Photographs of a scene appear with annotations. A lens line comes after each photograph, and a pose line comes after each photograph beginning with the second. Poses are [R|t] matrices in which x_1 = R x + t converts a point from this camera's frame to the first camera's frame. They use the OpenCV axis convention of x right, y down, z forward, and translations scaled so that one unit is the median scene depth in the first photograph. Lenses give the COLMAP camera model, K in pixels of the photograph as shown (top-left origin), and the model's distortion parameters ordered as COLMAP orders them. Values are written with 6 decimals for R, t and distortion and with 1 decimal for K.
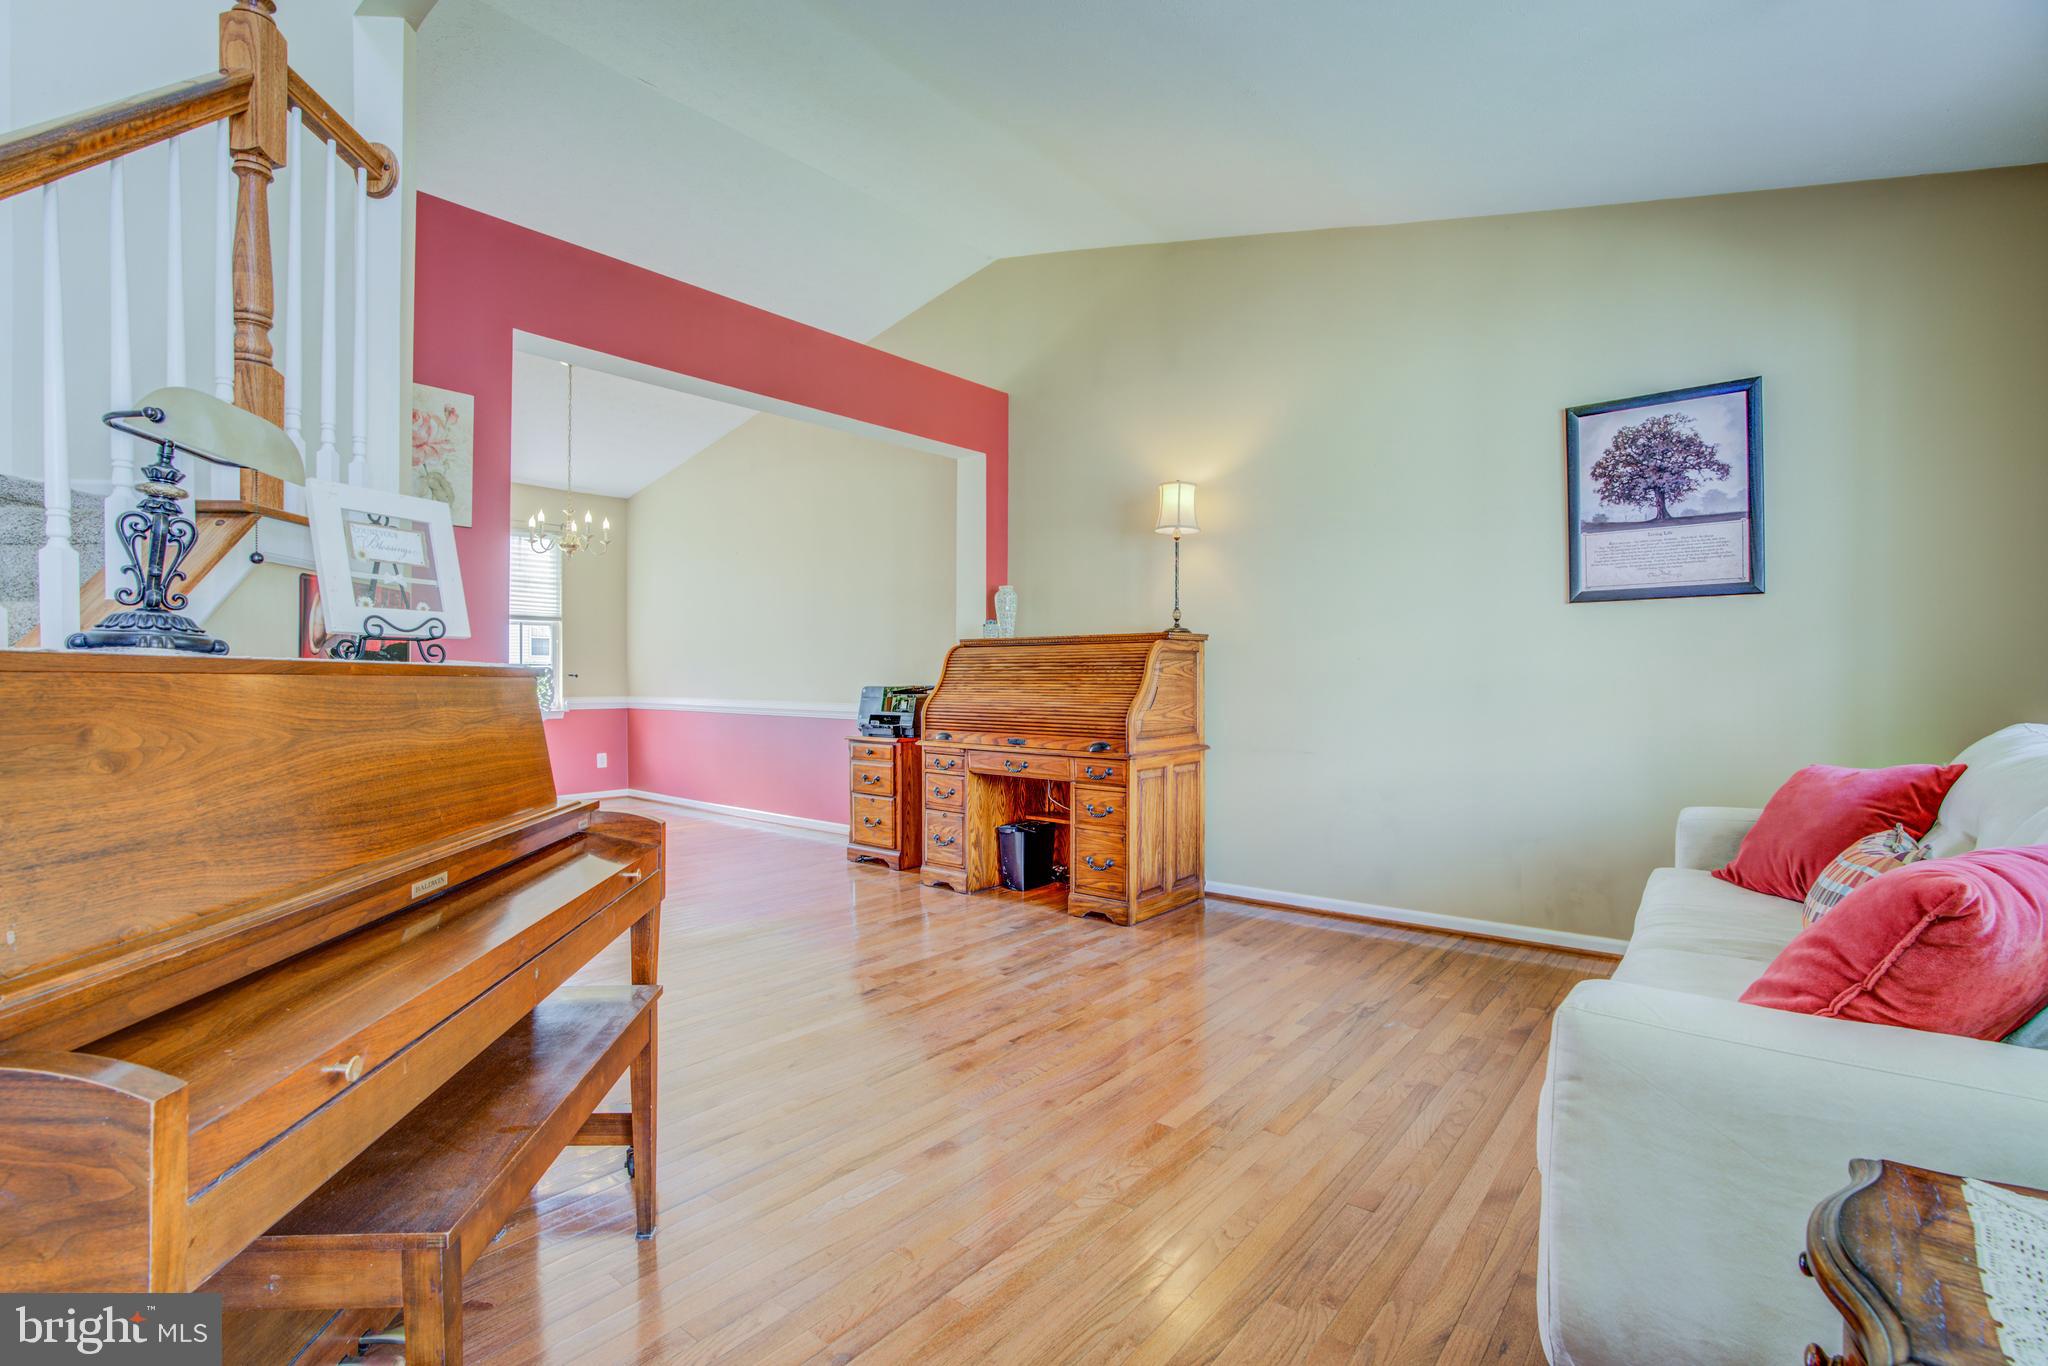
lens RADIAL K [[945.5, 0, 1018.1], [0, 945.5, 684.0], [0, 0, 1]] dist [-0.080349, 0.032541]
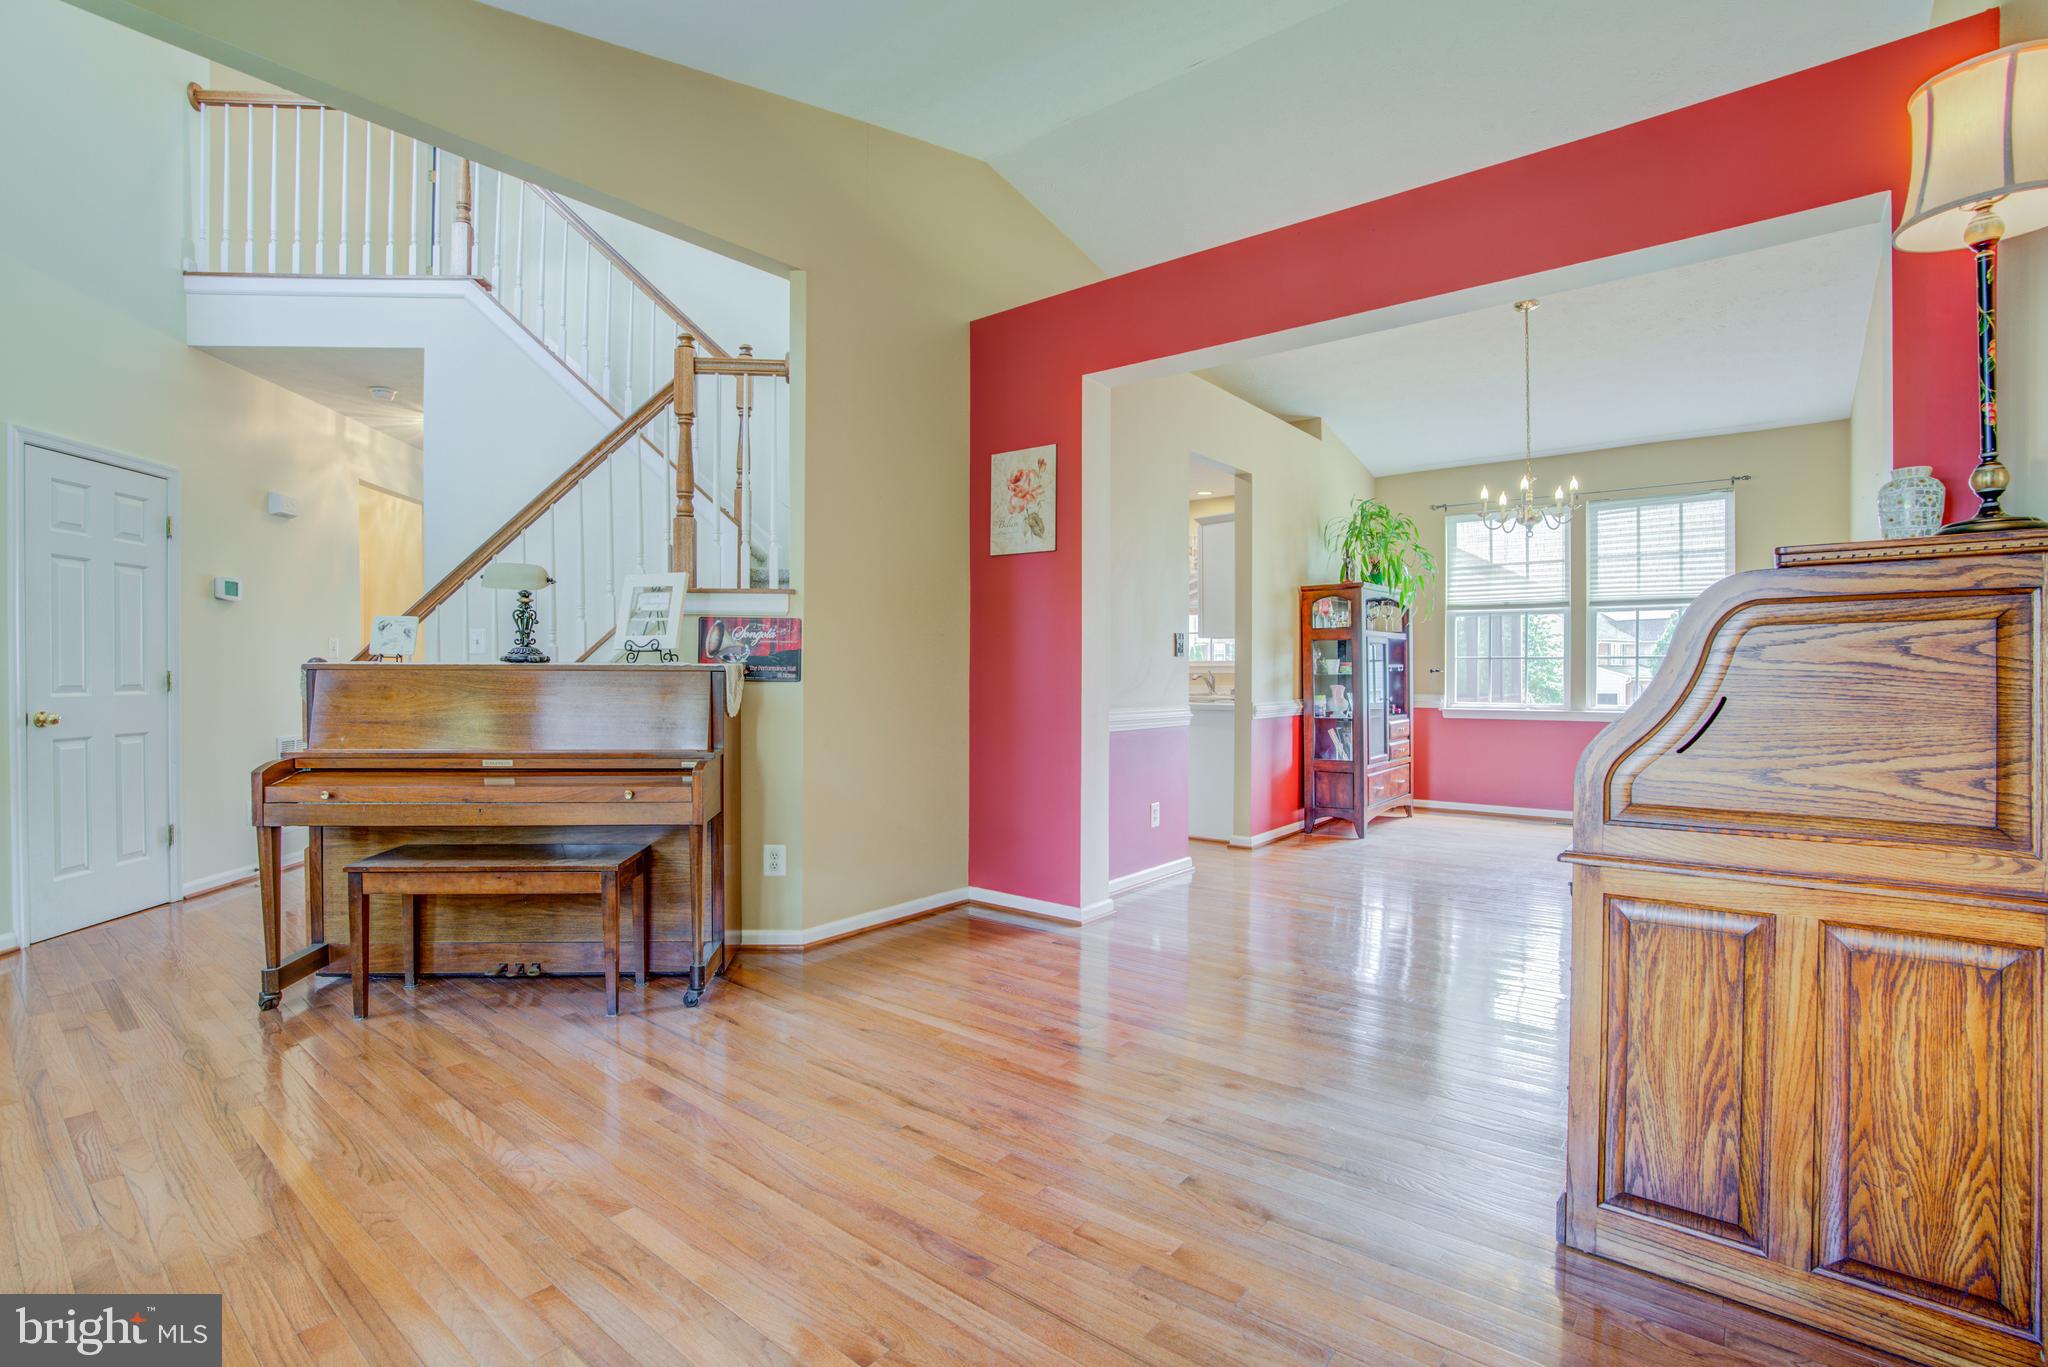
lens RADIAL K [[954.4, 0, 1014.0], [0, 954.4, 681.5], [0, 0, 1]] dist [-0.062968, 0.023762]
pose [[-0.005488, 0.009725, -0.999938, 0.829429], [-0.007784, 0.999922, 0.009768, -0.007054], [0.999955, 0.007837, -0.005412, 1.142713]]
